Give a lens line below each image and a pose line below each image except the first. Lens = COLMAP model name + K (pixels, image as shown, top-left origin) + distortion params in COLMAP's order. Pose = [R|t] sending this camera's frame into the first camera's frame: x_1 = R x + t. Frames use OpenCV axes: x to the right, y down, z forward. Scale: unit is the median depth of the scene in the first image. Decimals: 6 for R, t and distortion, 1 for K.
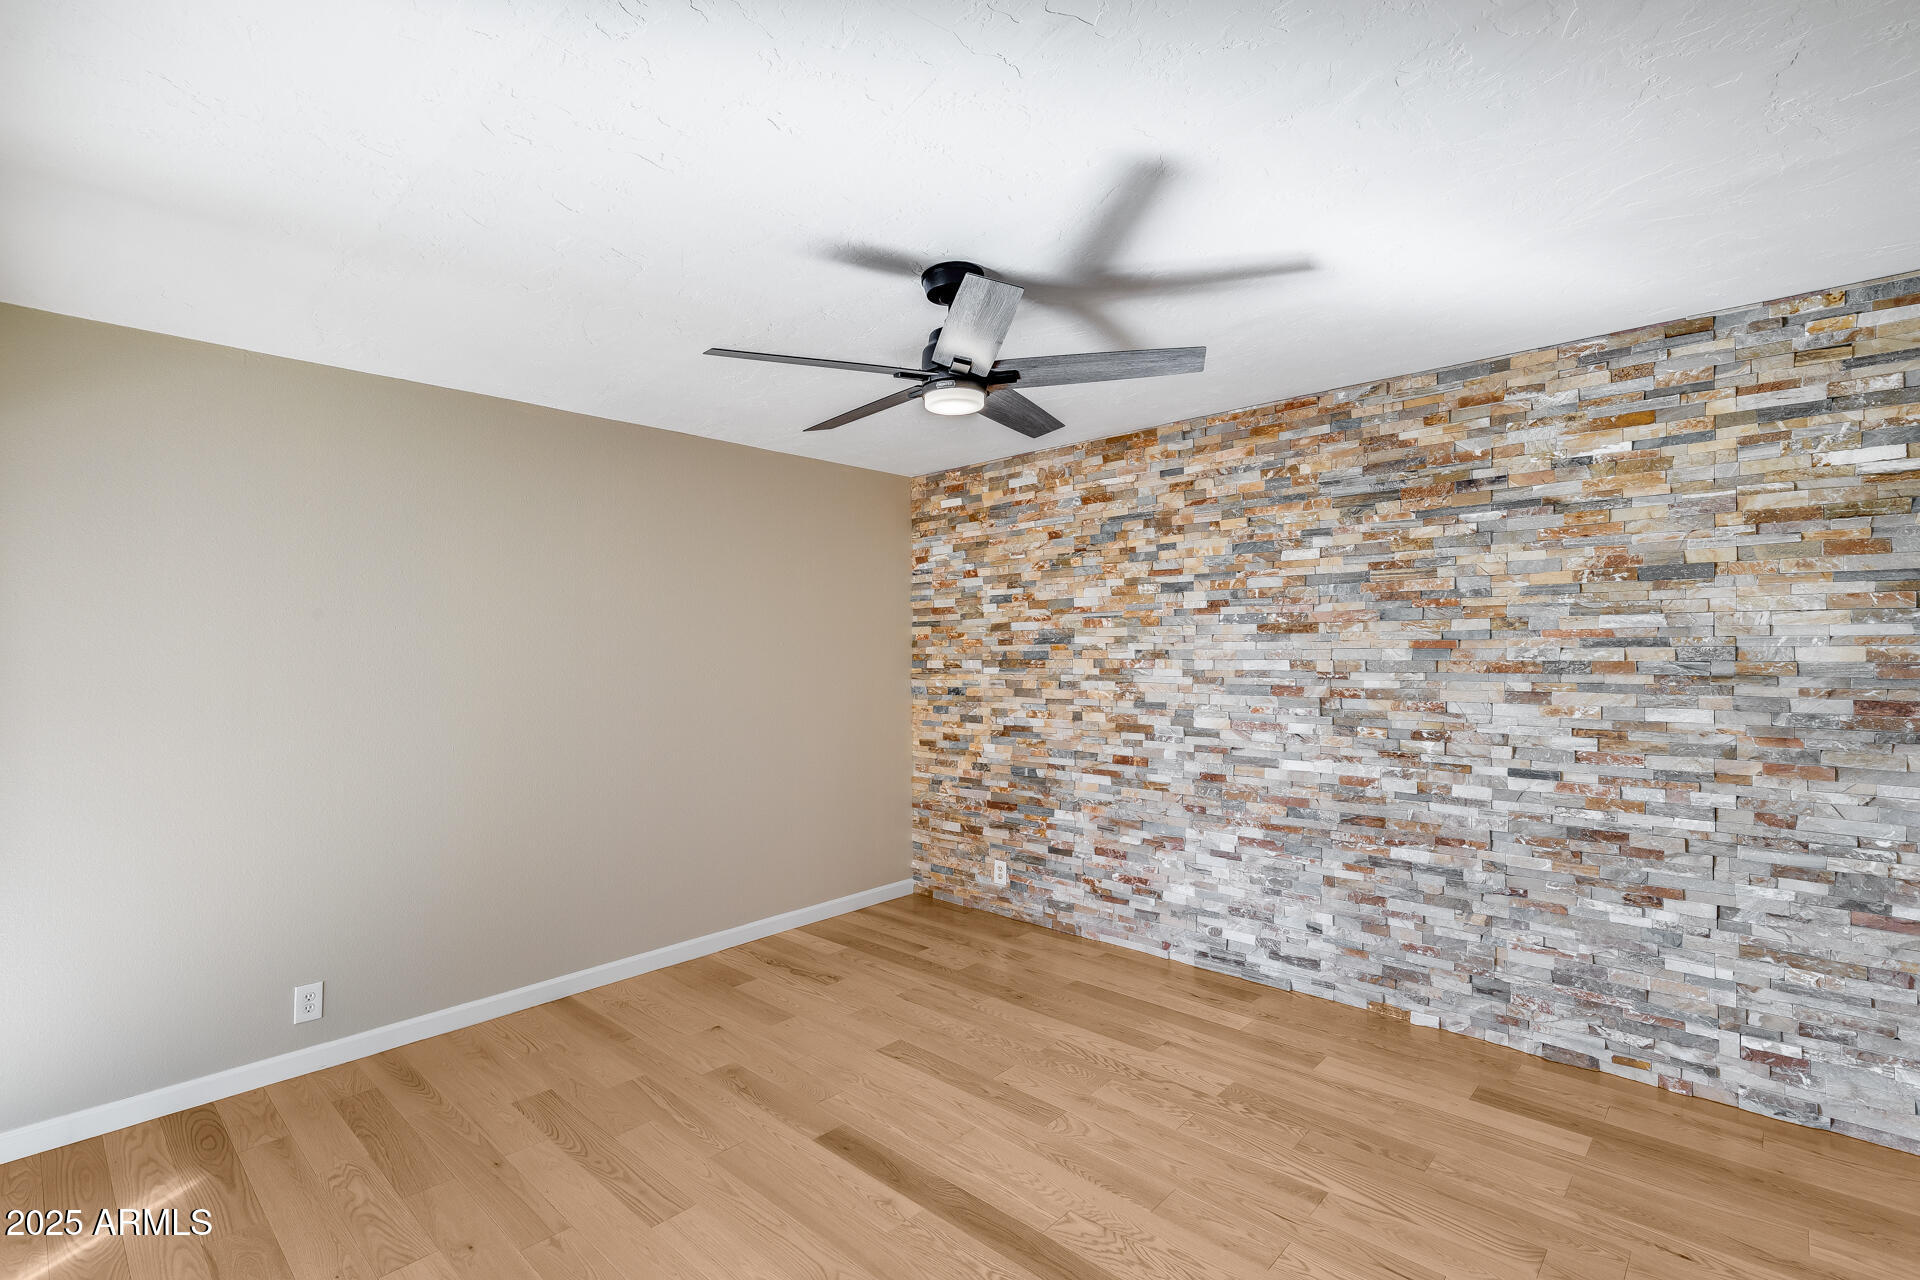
lens RADIAL K [[868.1, 0, 963.9], [0, 868.1, 646.6], [0, 0, 1]] dist [0.003249, 0.000163]
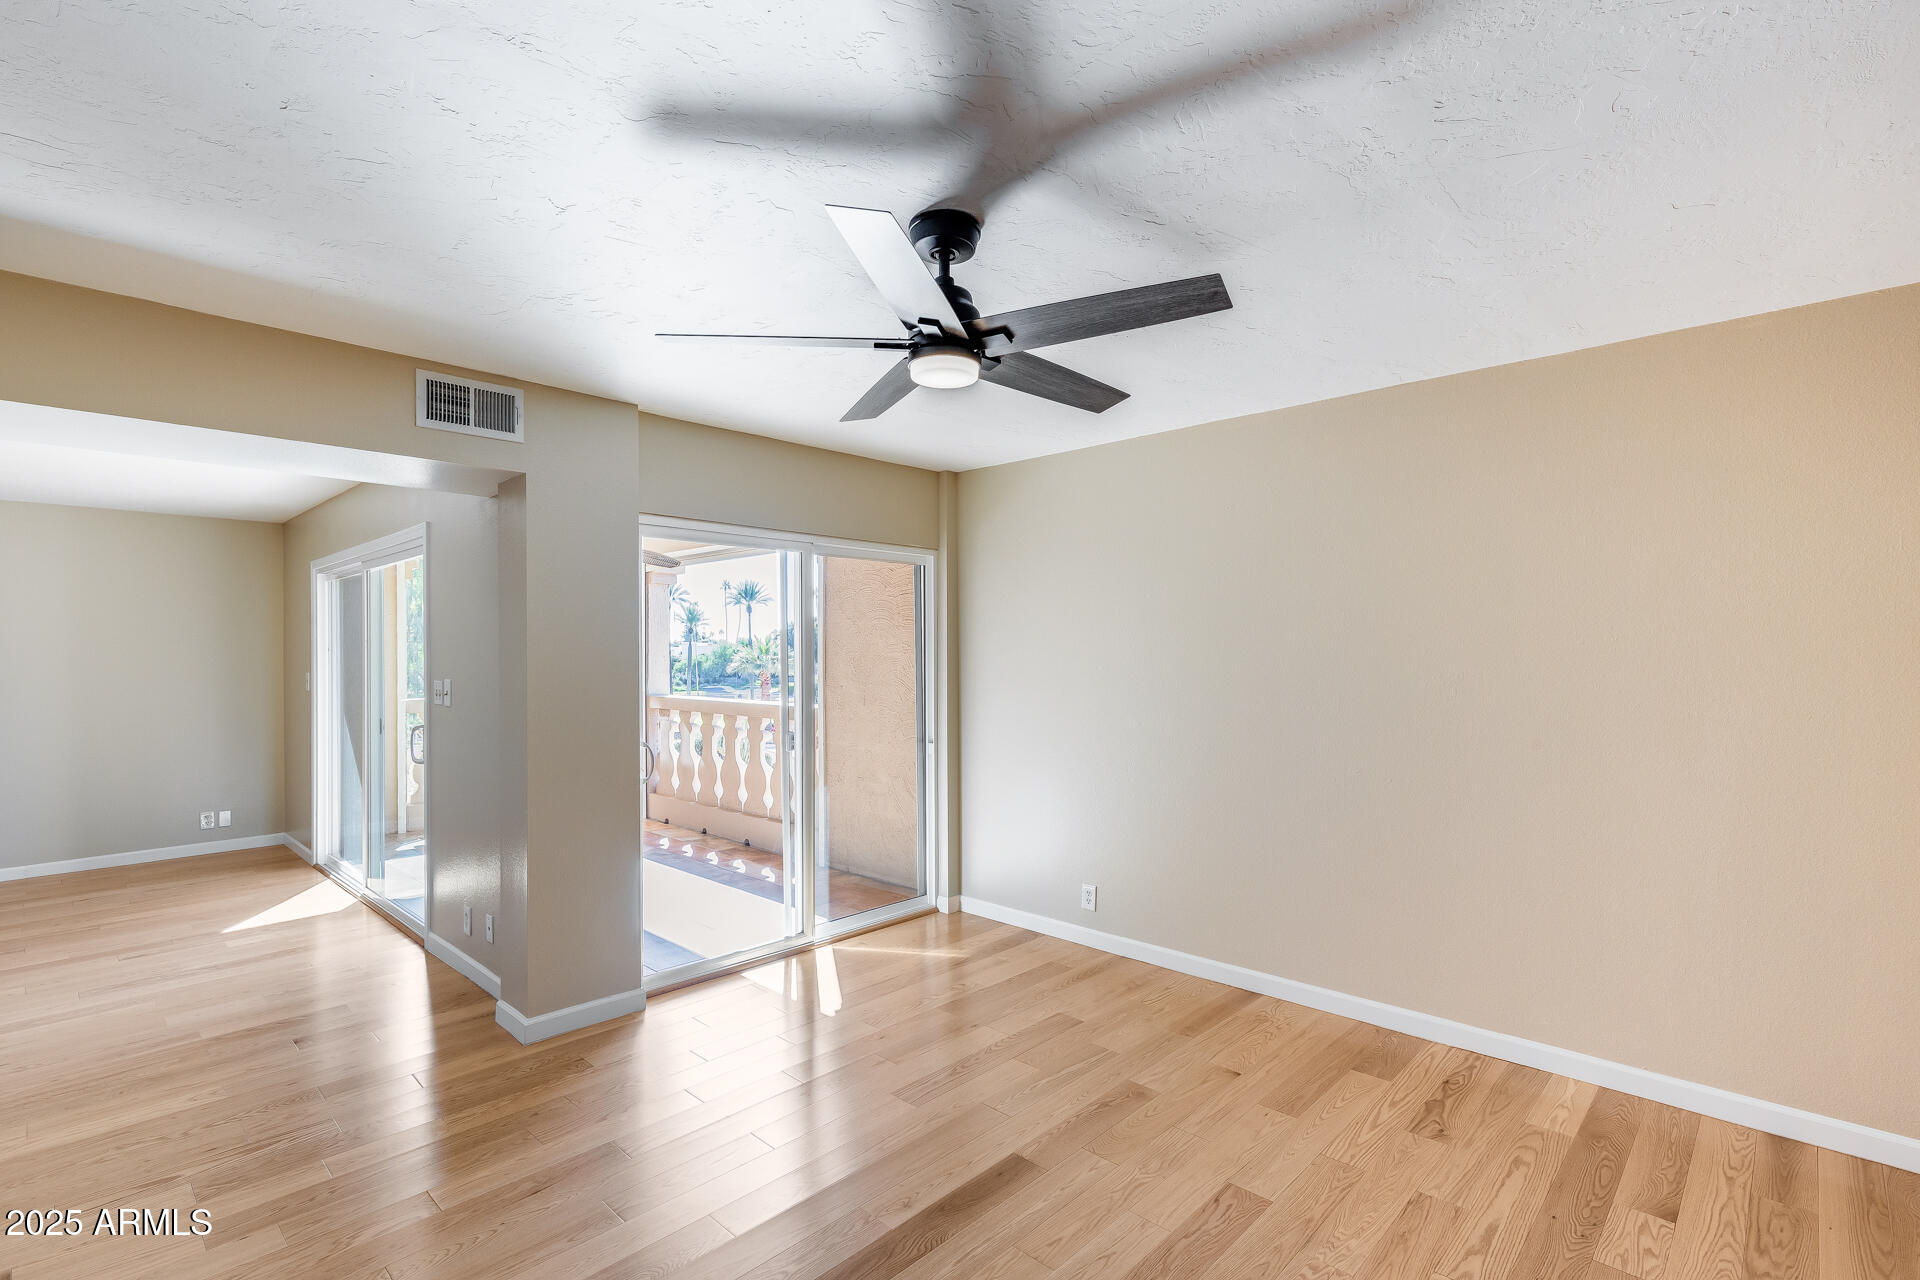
lens RADIAL K [[892.1, 0, 957.9], [0, 892.1, 652.4], [0, 0, 1]] dist [0.001645, -0.000019]
pose [[-0.009904, 0.011718, -0.999882, 0.628352], [0.003455, 0.999926, 0.011685, -0.006338], [0.999945, -0.003339, -0.009943, 0.722212]]
